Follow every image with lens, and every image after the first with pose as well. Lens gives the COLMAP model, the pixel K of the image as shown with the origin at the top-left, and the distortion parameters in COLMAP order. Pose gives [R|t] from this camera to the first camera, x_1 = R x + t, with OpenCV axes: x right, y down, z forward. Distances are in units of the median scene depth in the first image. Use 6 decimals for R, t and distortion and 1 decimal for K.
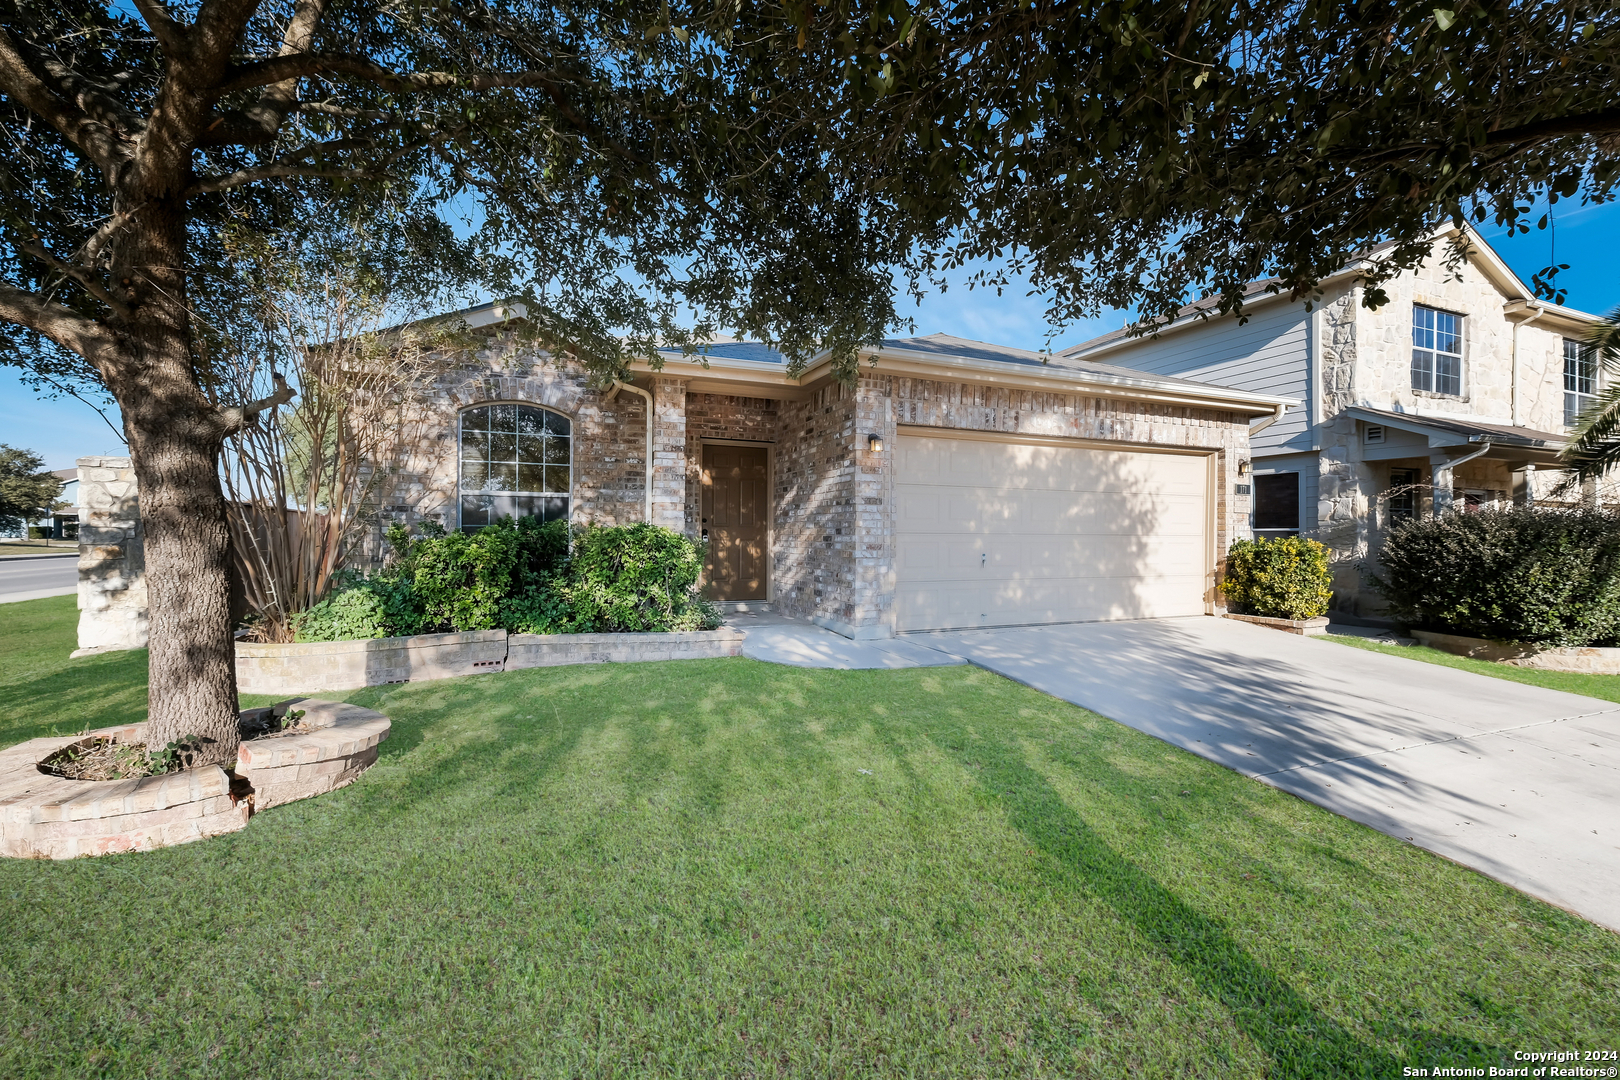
lens RADIAL K [[699.0, 0, 810.7], [0, 699.0, 525.8], [0, 0, 1]] dist [0.001752, -0.000072]
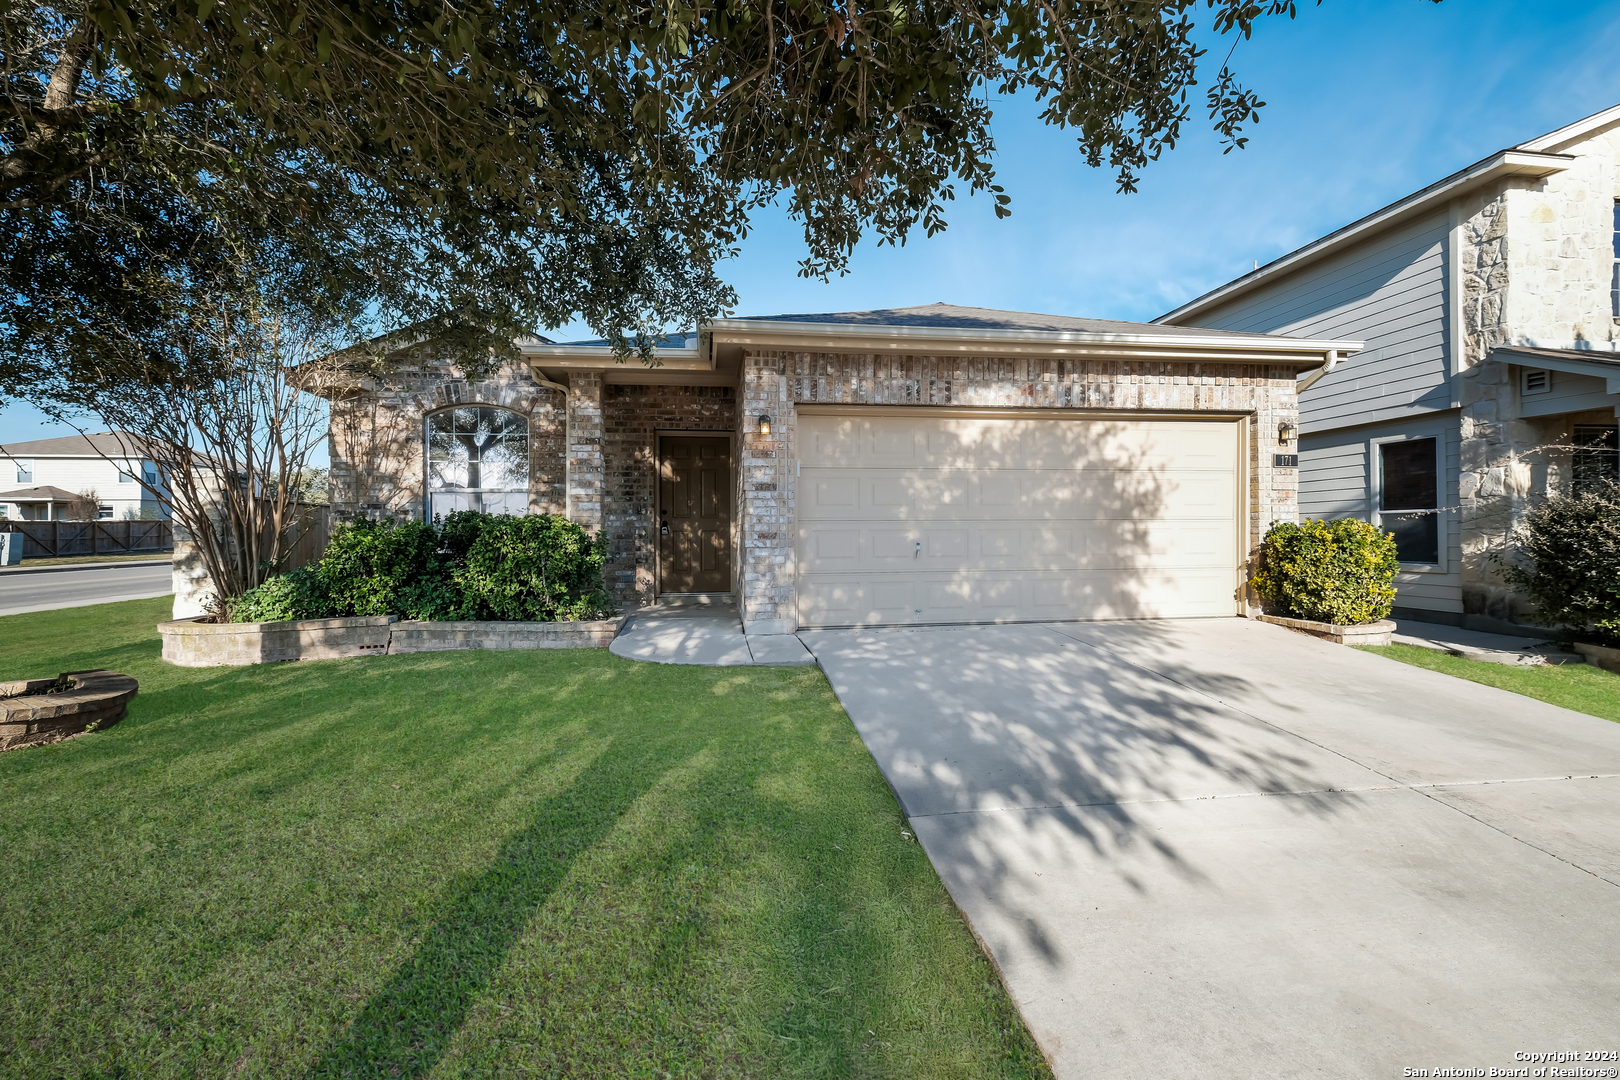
lens RADIAL K [[695.6, 0, 806.2], [0, 695.6, 524.9], [0, 0, 1]] dist [0.002313, -0.000184]
pose [[0.965574, -0.014646, -0.259716, 0.327466], [0.015933, 0.999869, 0.002850, 0.011743], [0.259640, -0.006890, 0.965681, 0.096829]]
